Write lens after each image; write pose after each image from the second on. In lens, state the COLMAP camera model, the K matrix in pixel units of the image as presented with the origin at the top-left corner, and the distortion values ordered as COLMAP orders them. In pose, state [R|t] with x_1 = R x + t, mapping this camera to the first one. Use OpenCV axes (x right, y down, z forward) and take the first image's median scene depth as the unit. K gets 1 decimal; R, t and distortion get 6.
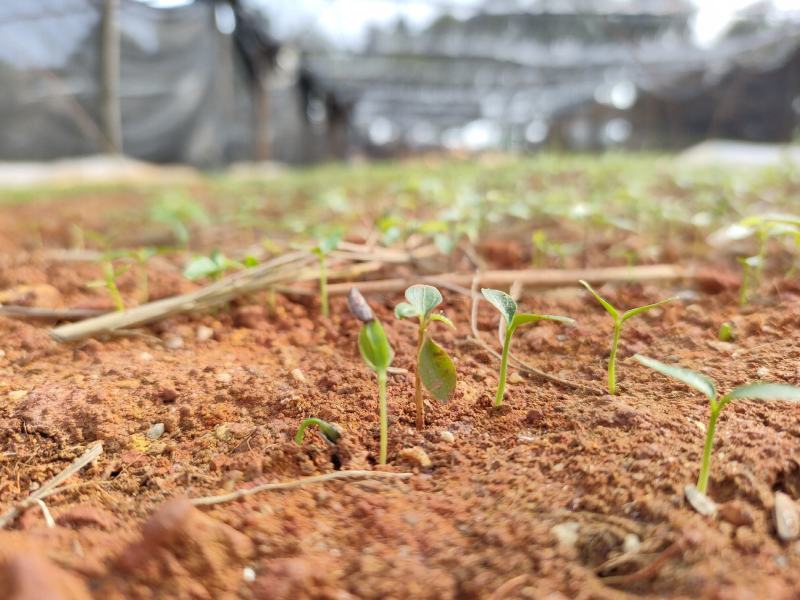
lens RADIAL K [[629.6, 0, 400.0], [0, 629.6, 300.0], [0, 0, 1]] dist [-0.001584, -0.096097]
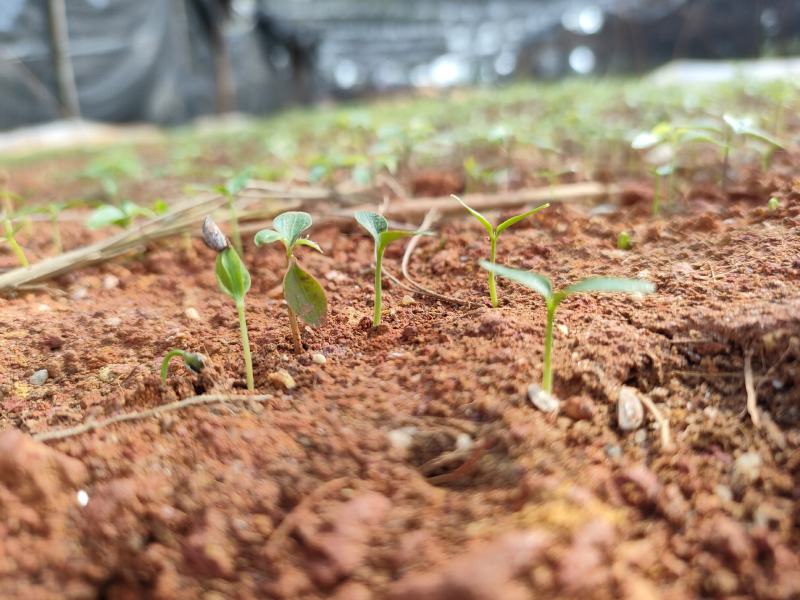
lens RADIAL K [[629.6, 0, 400.0], [0, 629.6, 300.0], [0, 0, 1]] dist [-0.001584, -0.096097]
pose [[0.996820, -0.075745, 0.024762, 0.183523], [0.073302, 0.993425, 0.087936, 0.043159], [-0.031260, -0.085841, 0.995818, -0.000410]]
